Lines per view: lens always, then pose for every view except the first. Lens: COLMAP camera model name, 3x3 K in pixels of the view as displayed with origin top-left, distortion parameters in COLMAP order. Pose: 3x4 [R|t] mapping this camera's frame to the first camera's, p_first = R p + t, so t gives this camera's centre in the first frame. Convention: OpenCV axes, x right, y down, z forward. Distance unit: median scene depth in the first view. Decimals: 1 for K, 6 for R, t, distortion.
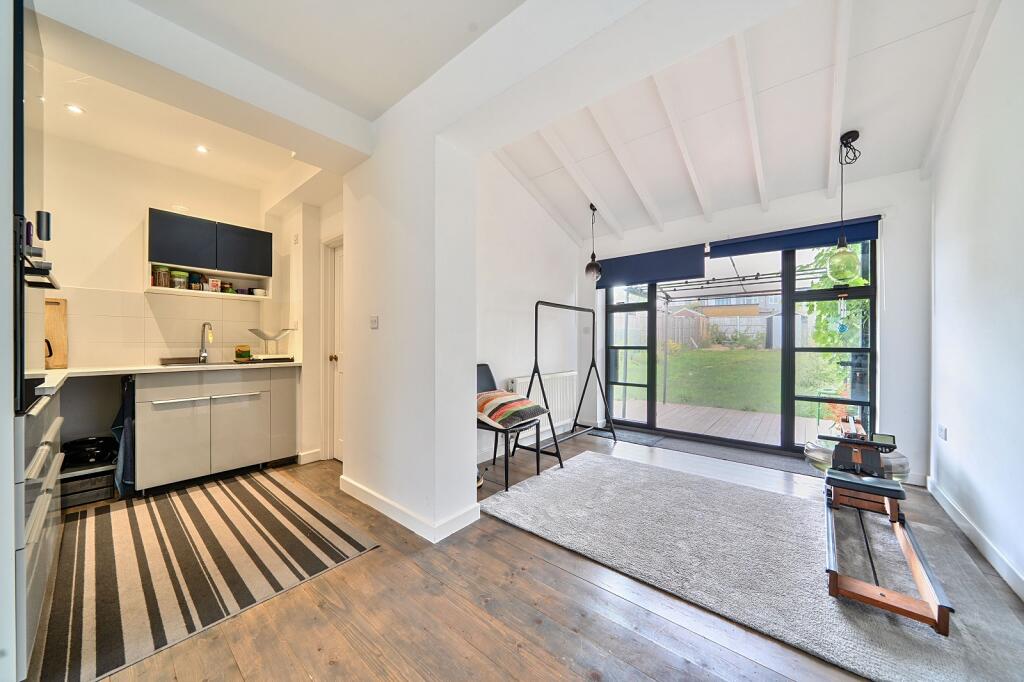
lens RADIAL K [[350.5, 0, 505.9], [0, 350.5, 344.4], [0, 0, 1]] dist [-0.007701, -0.000113]
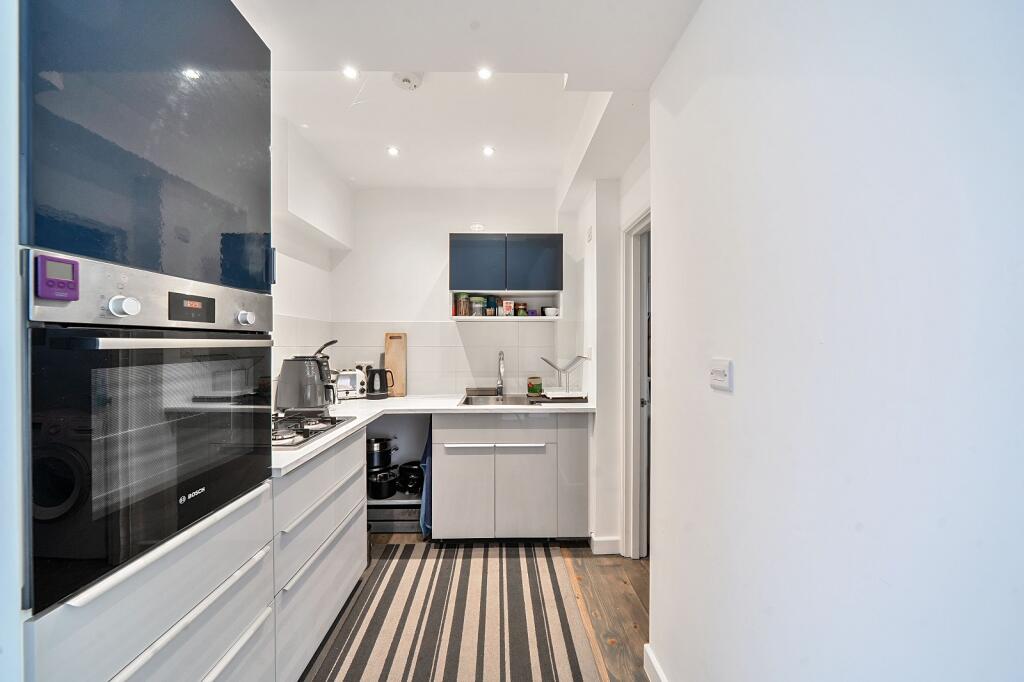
lens RADIAL K [[350.5, 0, 505.9], [0, 350.5, 344.4], [0, 0, 1]] dist [-0.007701, -0.000113]
pose [[0.660377, -0.000225, -0.750934, -0.190513], [-0.001174, 0.999998, -0.001333, -0.081279], [0.750934, 0.001762, 0.660375, 0.436719]]
